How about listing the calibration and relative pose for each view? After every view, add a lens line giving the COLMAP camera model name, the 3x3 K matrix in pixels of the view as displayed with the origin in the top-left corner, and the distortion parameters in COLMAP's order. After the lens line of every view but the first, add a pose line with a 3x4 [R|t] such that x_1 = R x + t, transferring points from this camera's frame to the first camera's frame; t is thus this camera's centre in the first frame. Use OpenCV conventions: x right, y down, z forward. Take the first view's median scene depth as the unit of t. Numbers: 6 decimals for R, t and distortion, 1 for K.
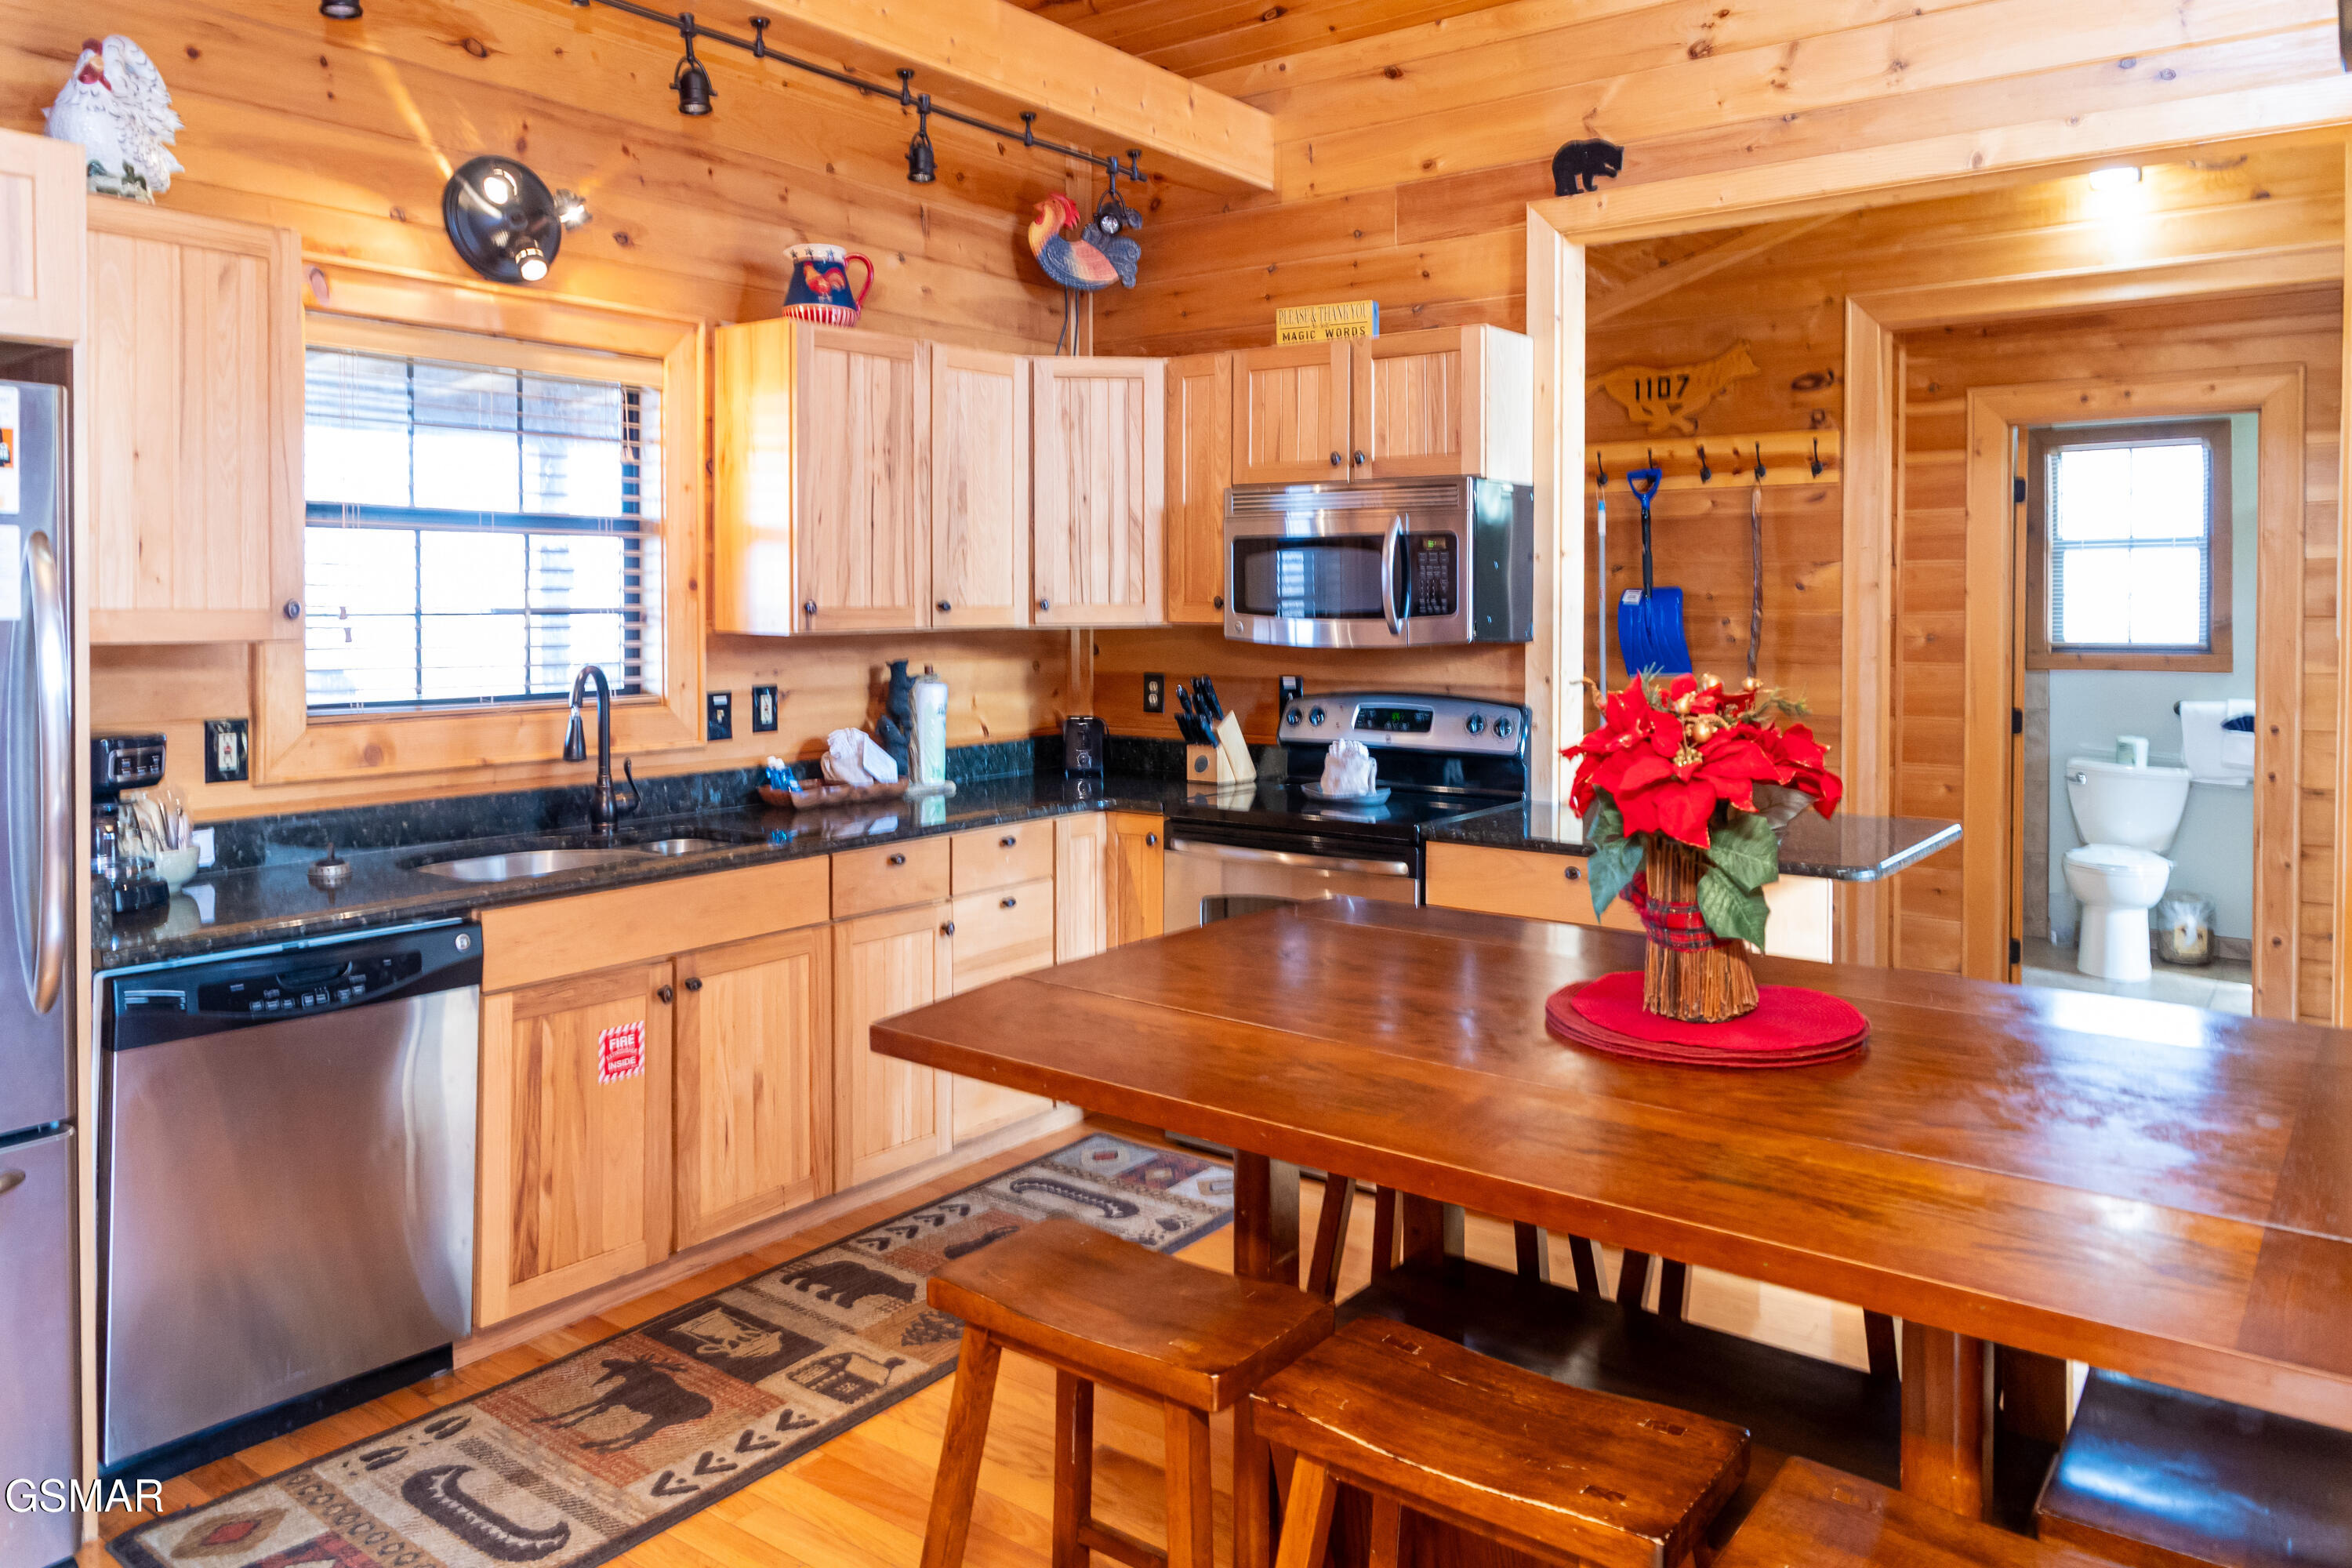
lens RADIAL K [[1618.2, 0, 1176.0], [0, 1618.2, 784.0], [0, 0, 1]] dist [-0.028689, 0.004588]
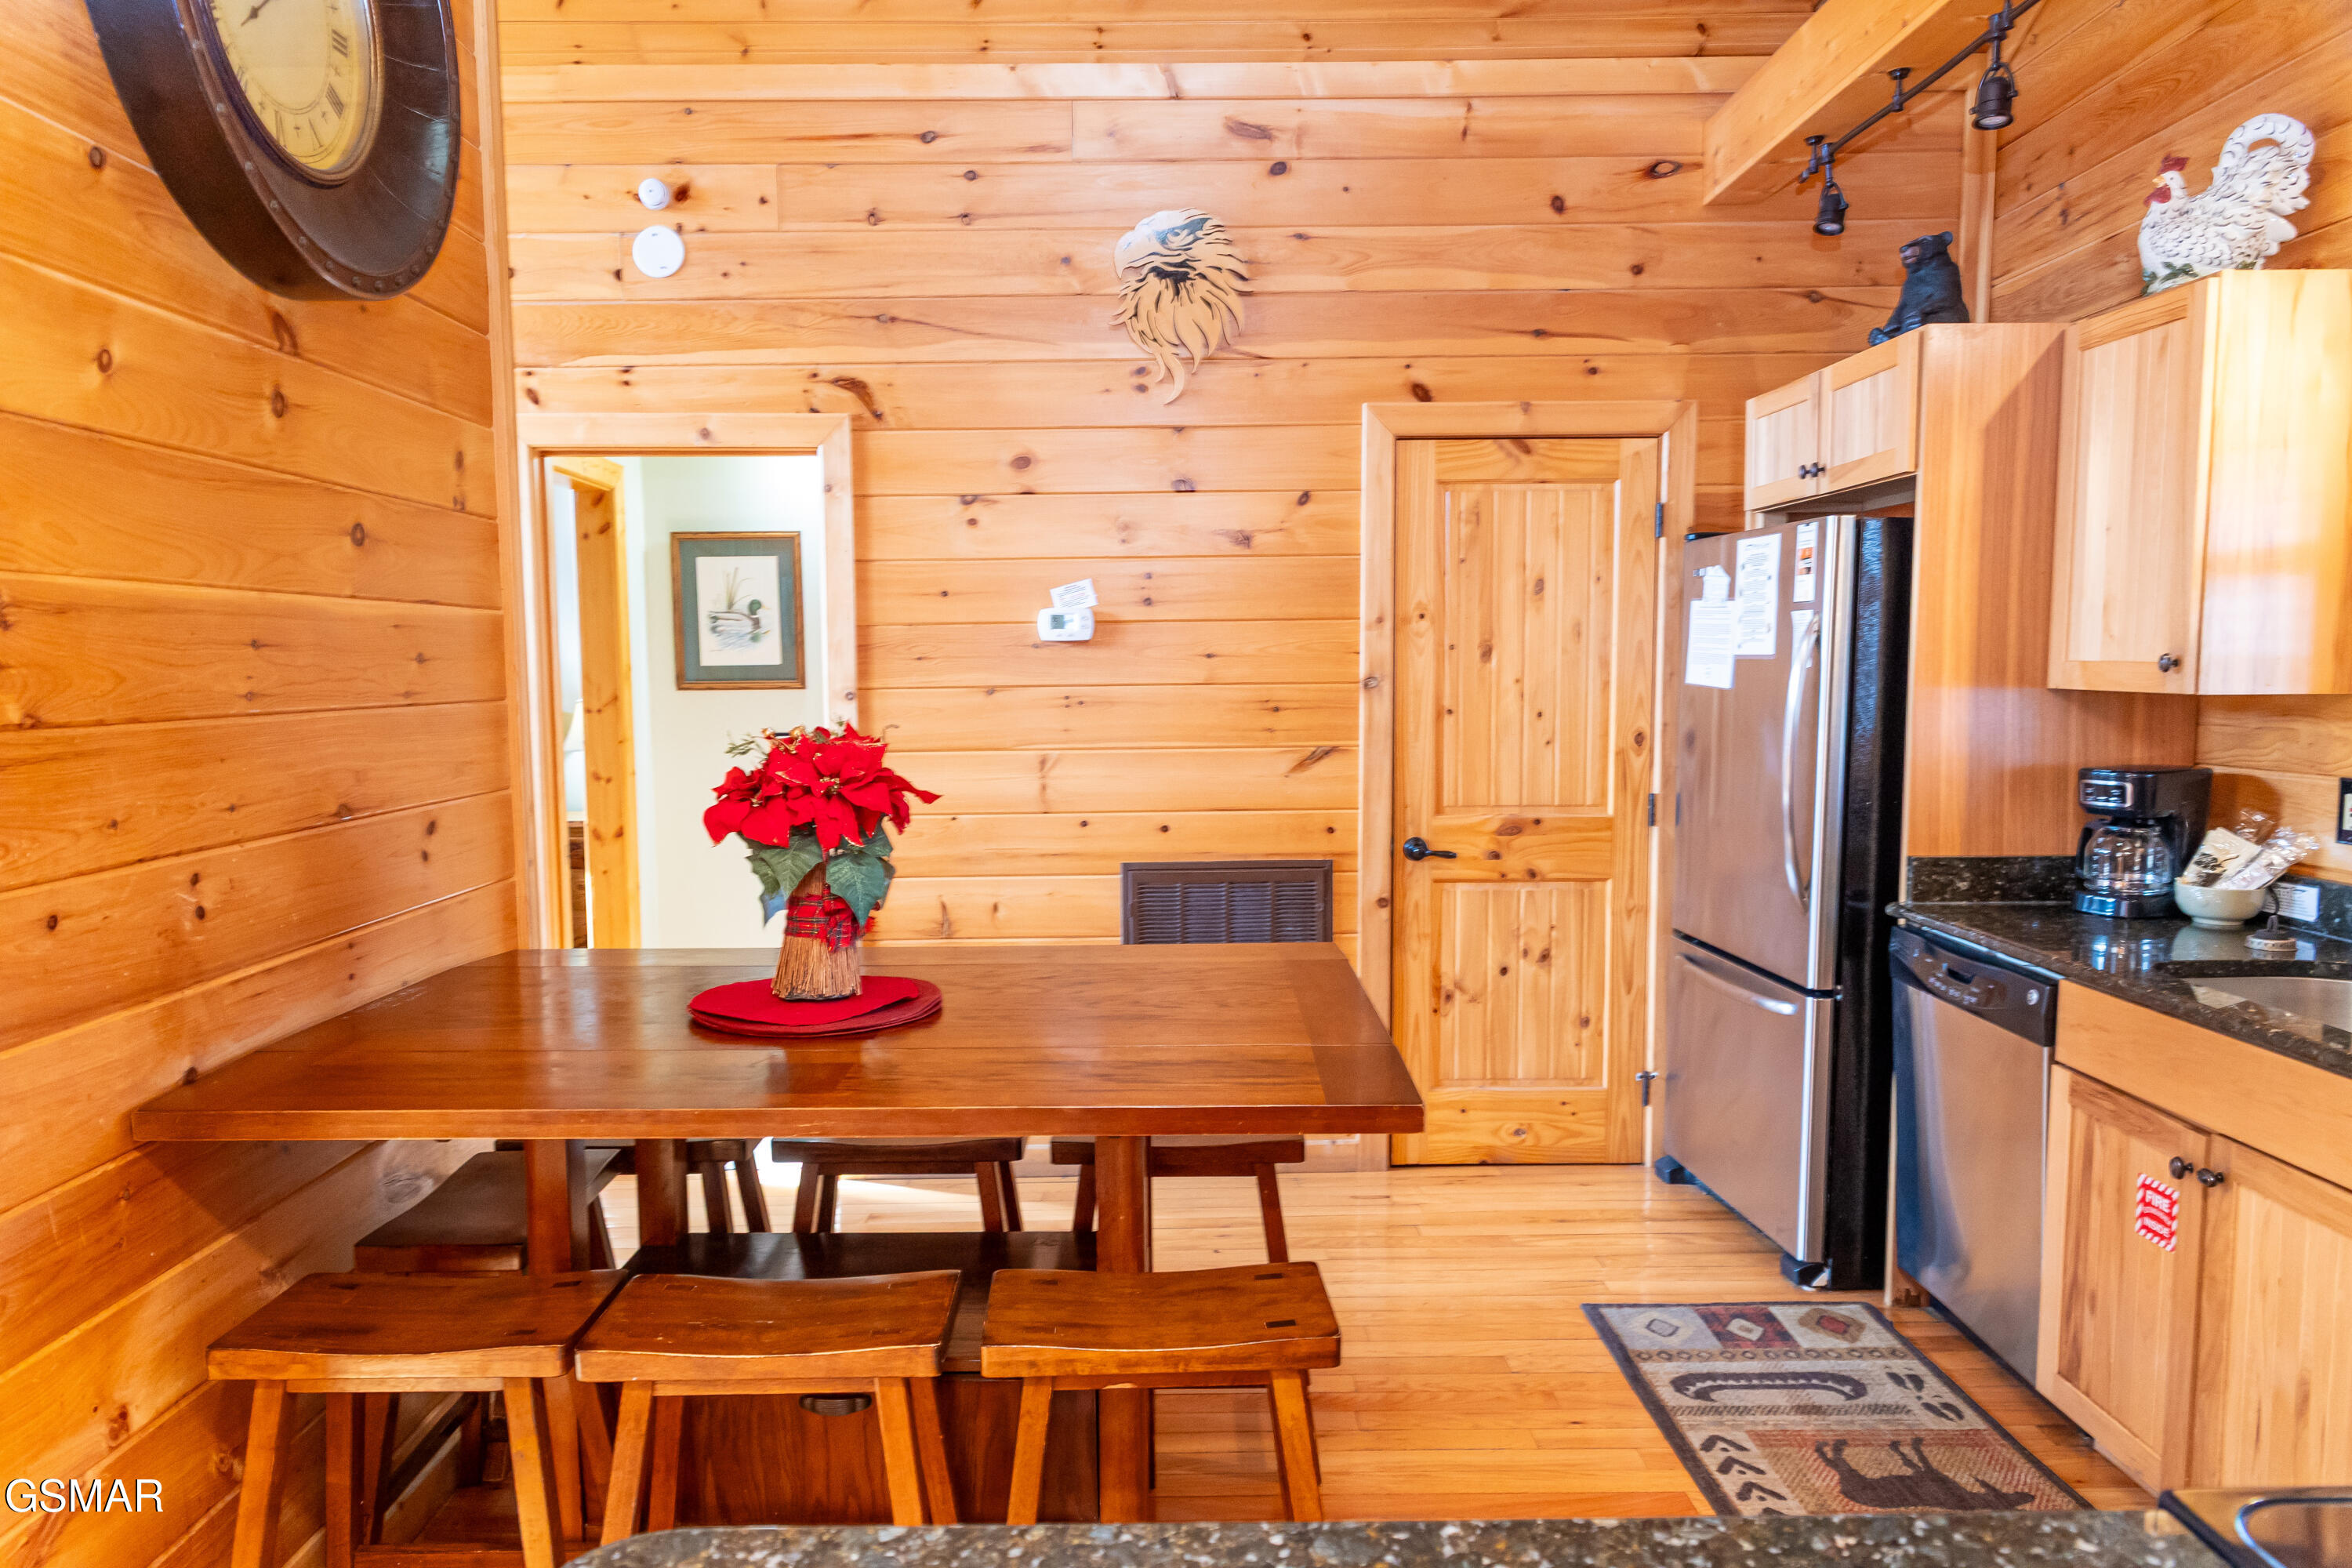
lens RADIAL K [[1598.1, 0, 1177.7], [0, 1598.1, 821.1], [0, 0, 1]] dist [-0.001072, 0.003421]
pose [[-0.796060, 0.070933, -0.601046, 0.430837], [-0.059608, 0.979091, 0.194496, -0.127720], [0.602275, 0.190657, -0.775187, 1.056452]]
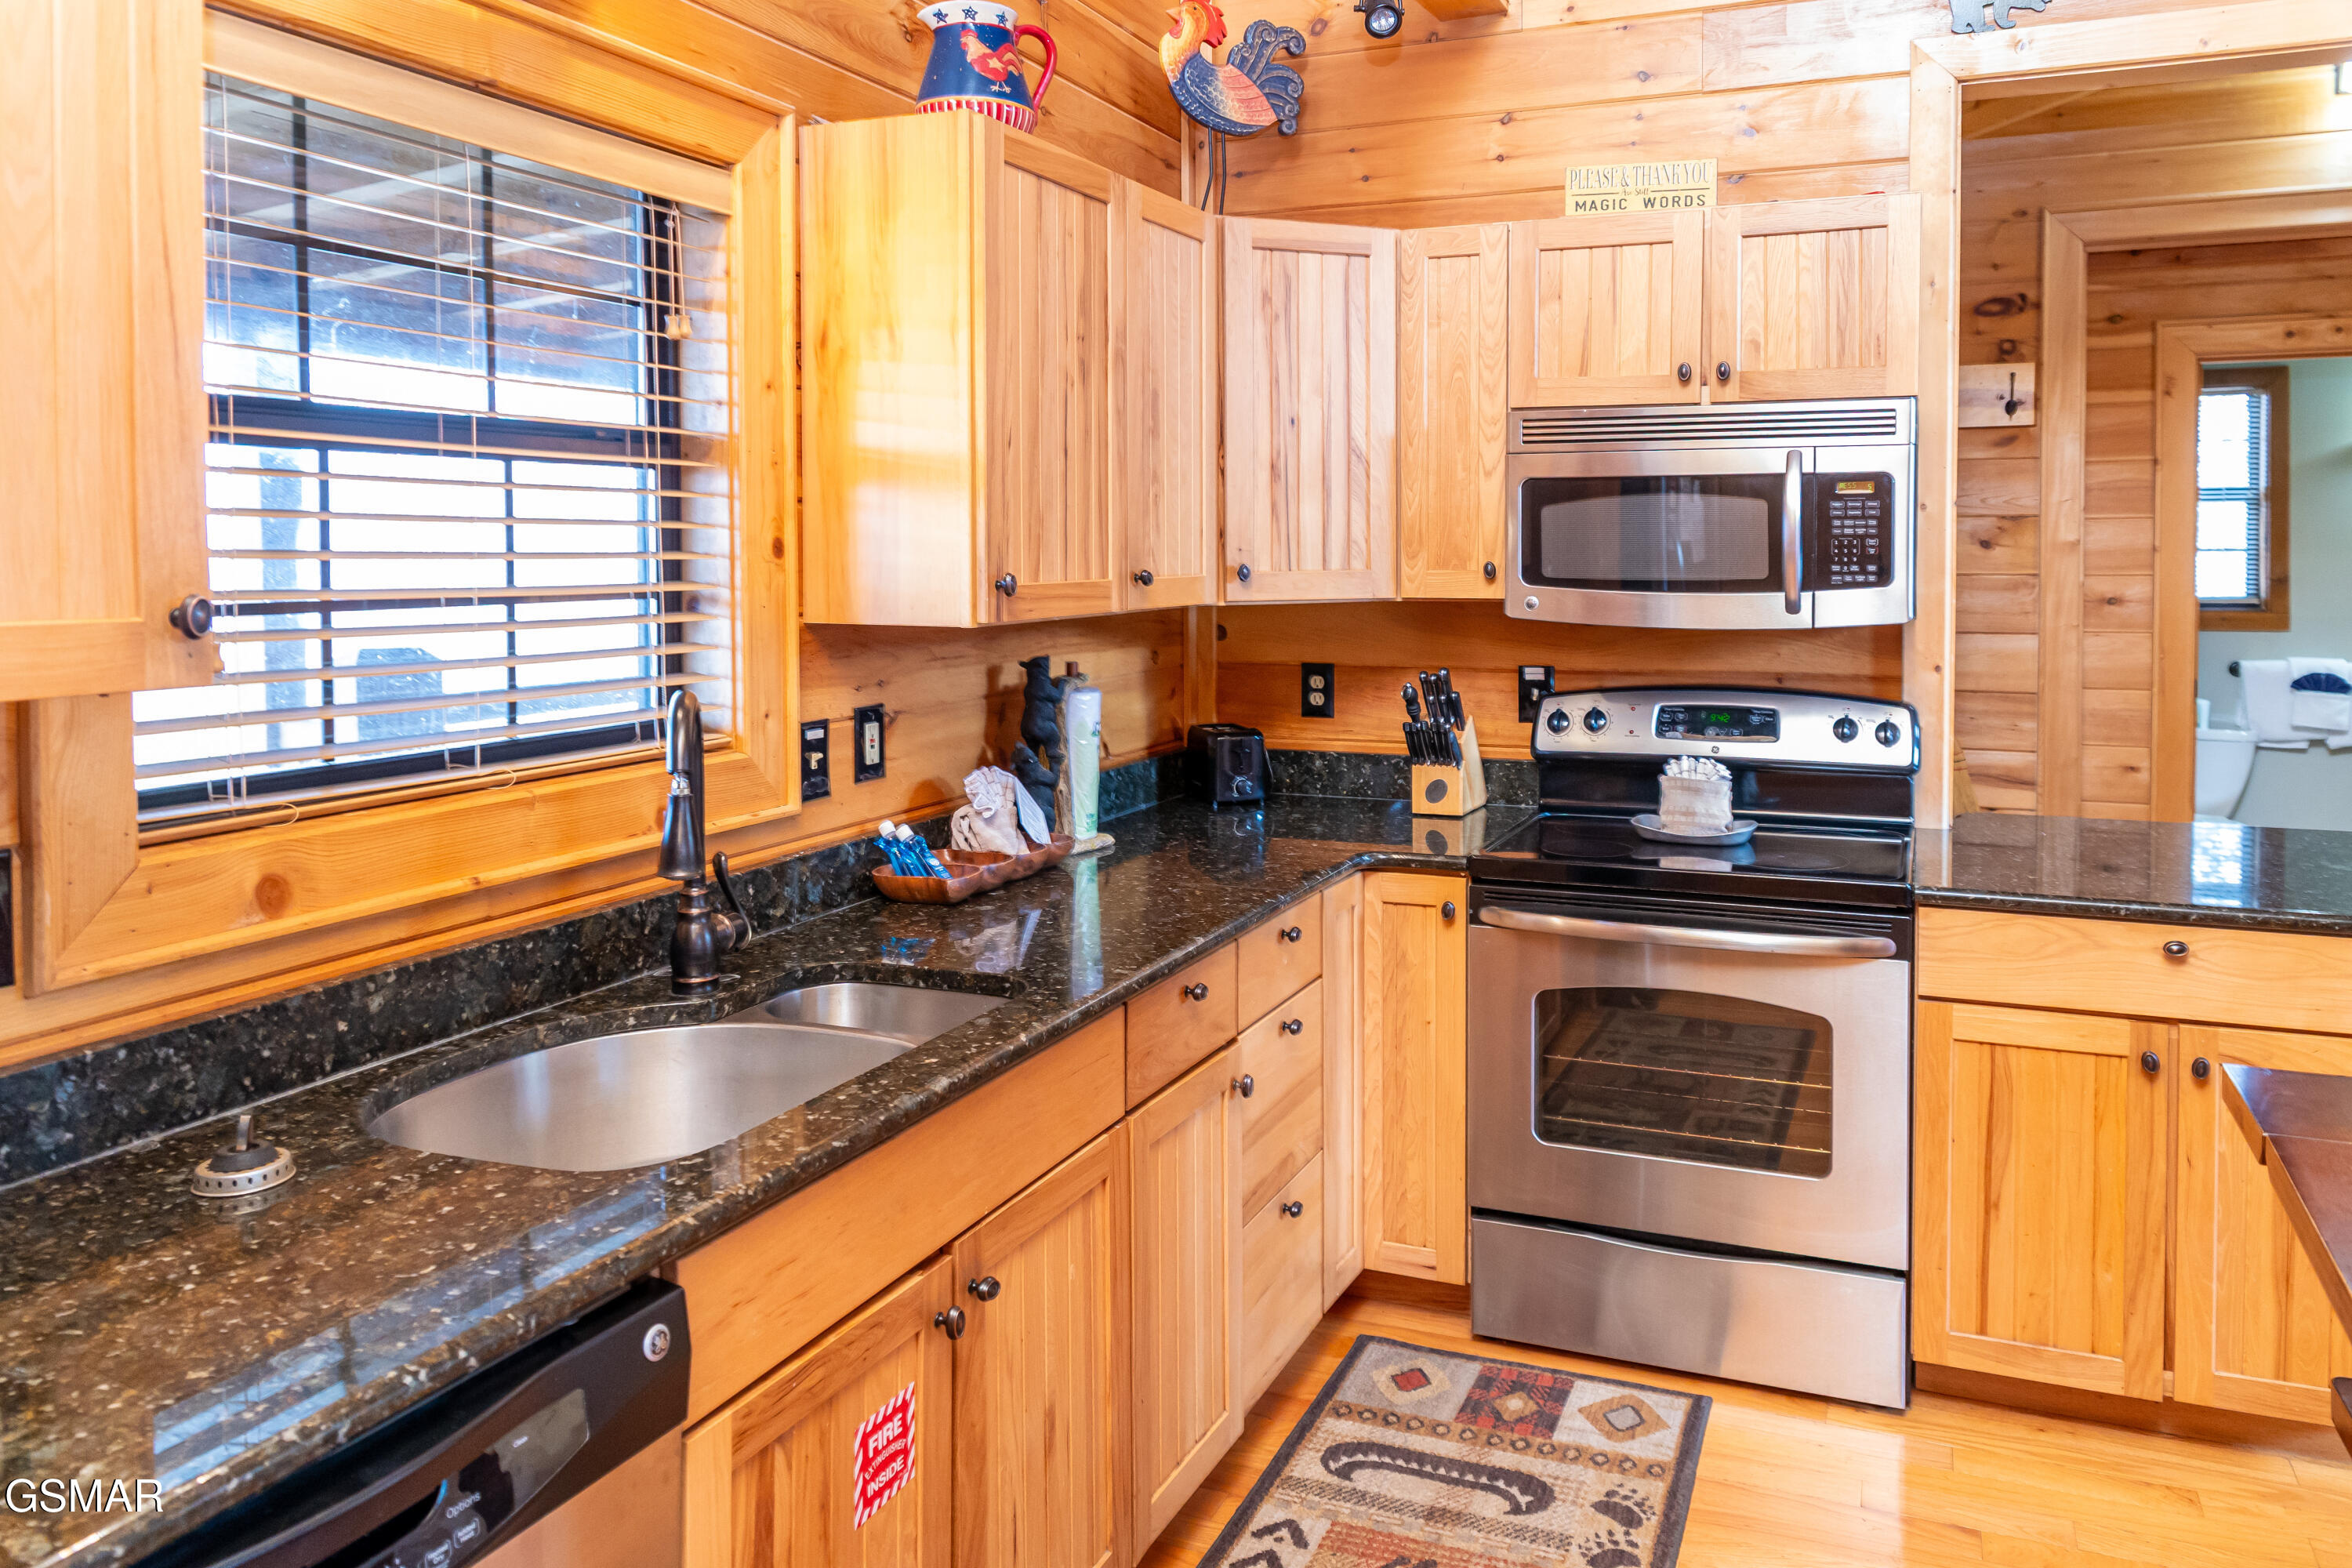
lens RADIAL K [[1514.5, 0, 1181.1], [0, 1514.5, 691.5], [0, 0, 1]] dist [0.004768, 0.001288]
pose [[0.957446, -0.030000, 0.287048, -0.314315], [0.036076, 0.999223, -0.015902, -0.053990], [-0.286347, 0.025580, 0.957784, 0.409926]]
